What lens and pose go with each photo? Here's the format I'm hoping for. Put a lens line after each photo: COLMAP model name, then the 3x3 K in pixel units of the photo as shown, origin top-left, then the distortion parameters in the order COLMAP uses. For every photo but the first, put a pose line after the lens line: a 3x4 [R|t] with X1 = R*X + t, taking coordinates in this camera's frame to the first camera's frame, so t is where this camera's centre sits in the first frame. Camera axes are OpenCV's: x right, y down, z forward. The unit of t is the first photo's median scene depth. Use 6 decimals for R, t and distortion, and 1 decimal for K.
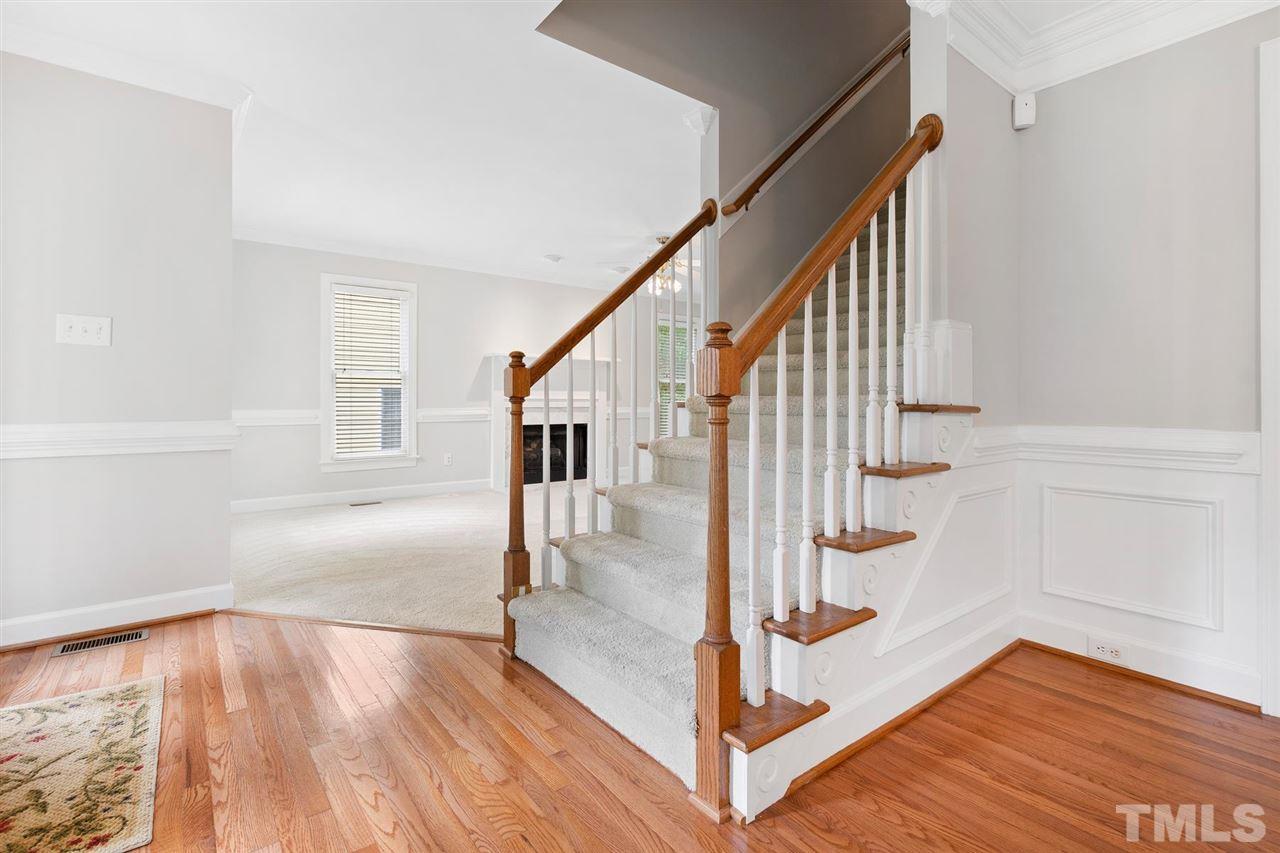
lens RADIAL K [[568.5, 0, 604.3], [0, 568.5, 401.2], [0, 0, 1]] dist [0.020334, -0.003927]
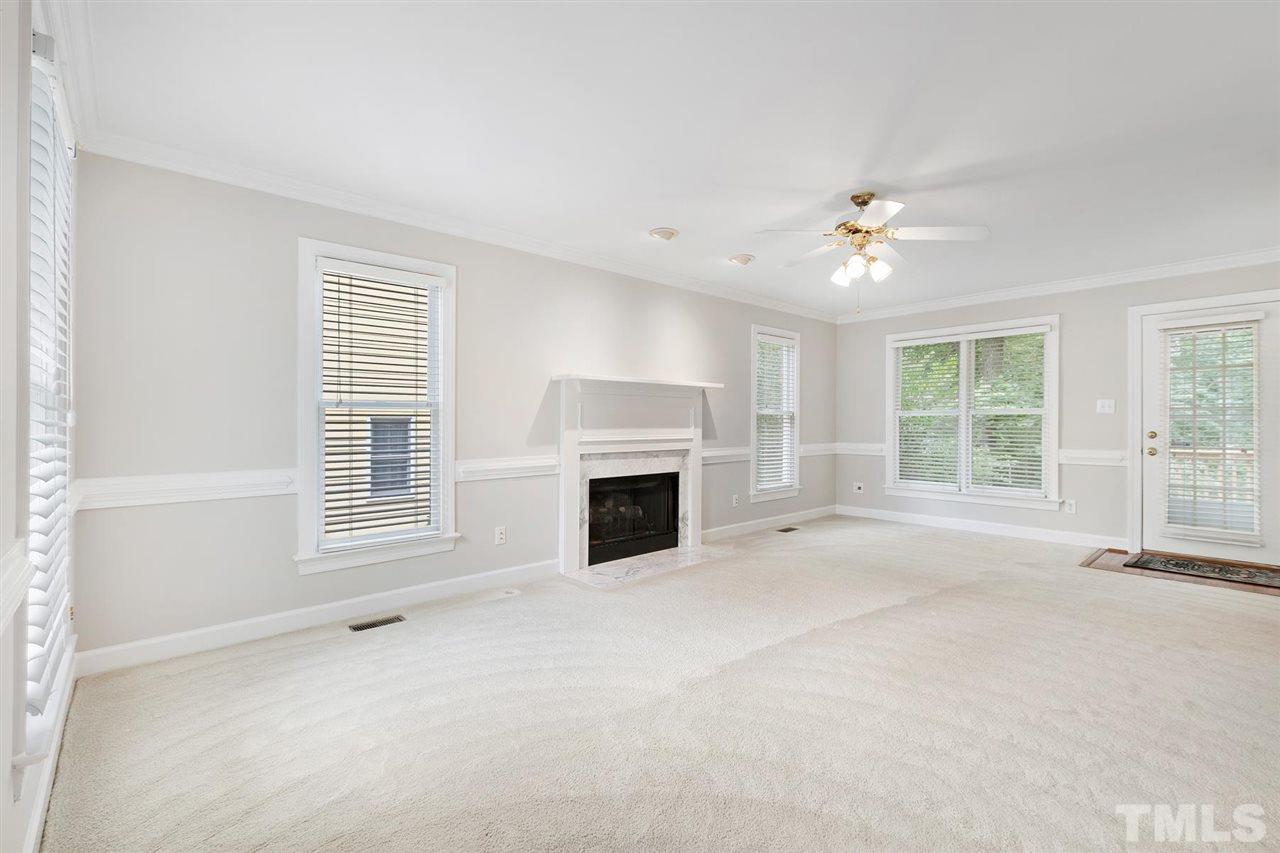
lens RADIAL K [[568.5, 0, 648.9], [0, 568.5, 422.7], [0, 0, 1]] dist [0.020334, -0.003927]
pose [[0.995500, -0.001072, 0.094757, -0.172068], [0.001504, 0.999989, -0.004486, -0.026400], [-0.094751, 0.004609, 0.995490, 0.338073]]
